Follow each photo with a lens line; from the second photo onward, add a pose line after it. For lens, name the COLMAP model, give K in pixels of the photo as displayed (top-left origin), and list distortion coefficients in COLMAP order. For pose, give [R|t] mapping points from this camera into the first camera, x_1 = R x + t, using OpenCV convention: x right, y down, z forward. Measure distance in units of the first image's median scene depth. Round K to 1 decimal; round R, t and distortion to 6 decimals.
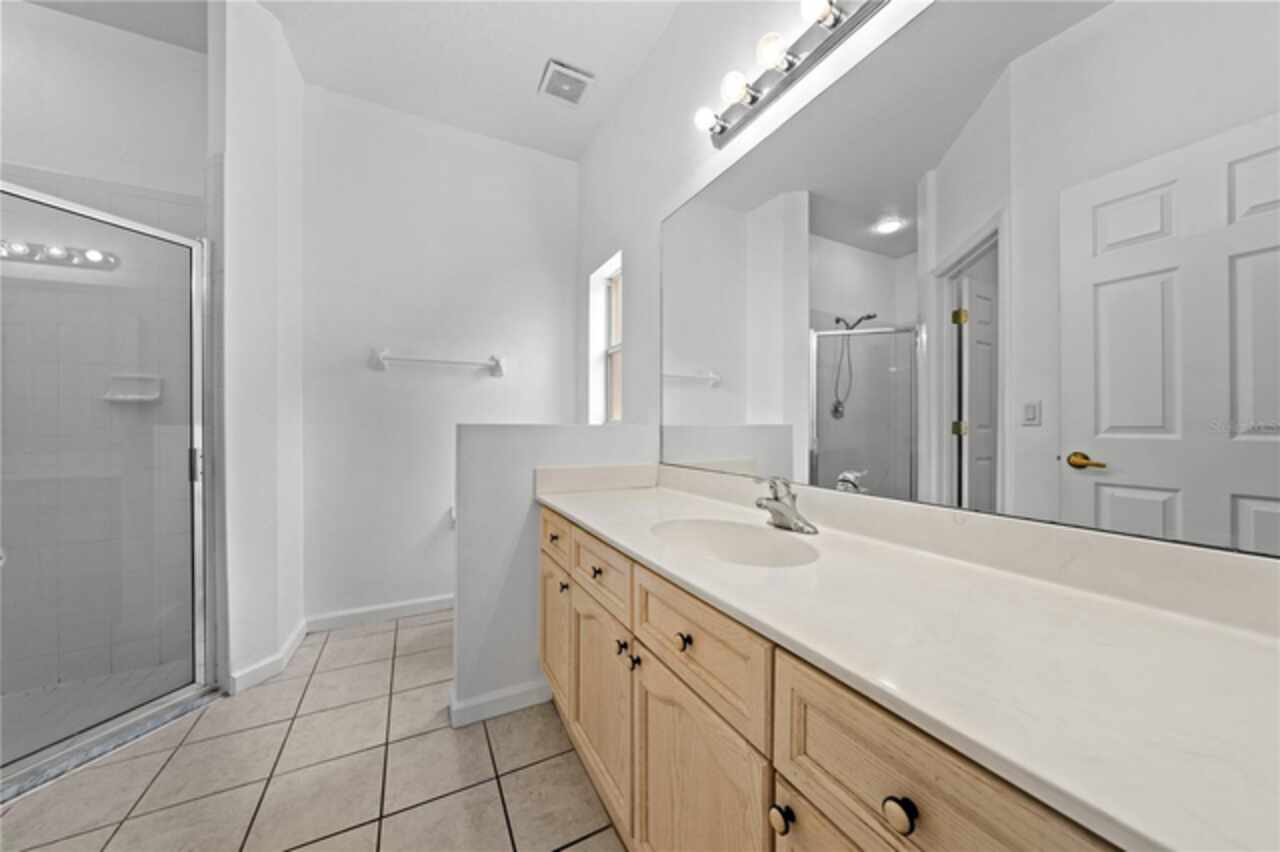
lens RADIAL K [[429.9, 0, 645.2], [0, 429.9, 421.4], [0, 0, 1]] dist [-0.003958, 0.000017]
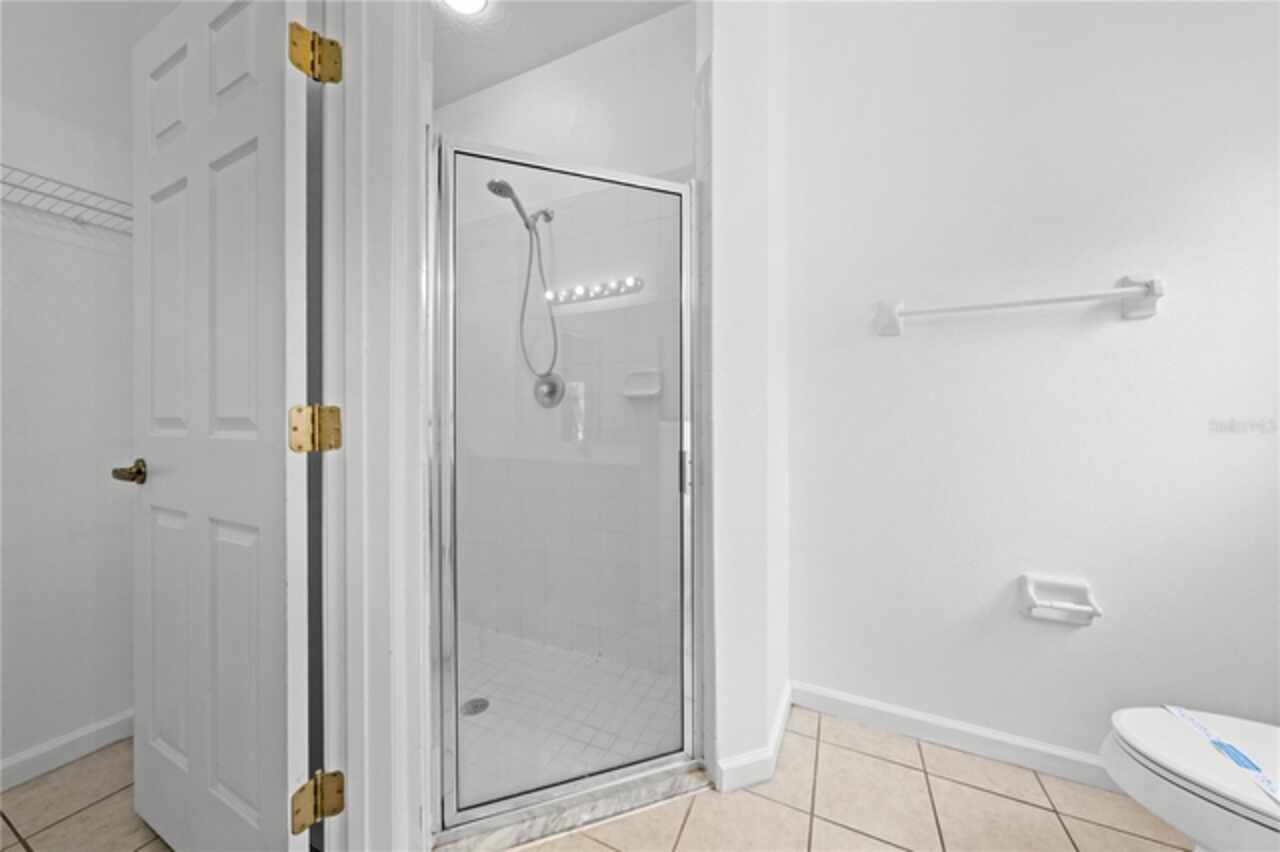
lens RADIAL K [[429.9, 0, 645.2], [0, 429.9, 421.4], [0, 0, 1]] dist [-0.003958, 0.000017]
pose [[0.607290, 0.005539, -0.794461, -0.461377], [0.000191, 0.999975, 0.007118, 0.004177], [0.794480, -0.004474, 0.607273, 0.455918]]
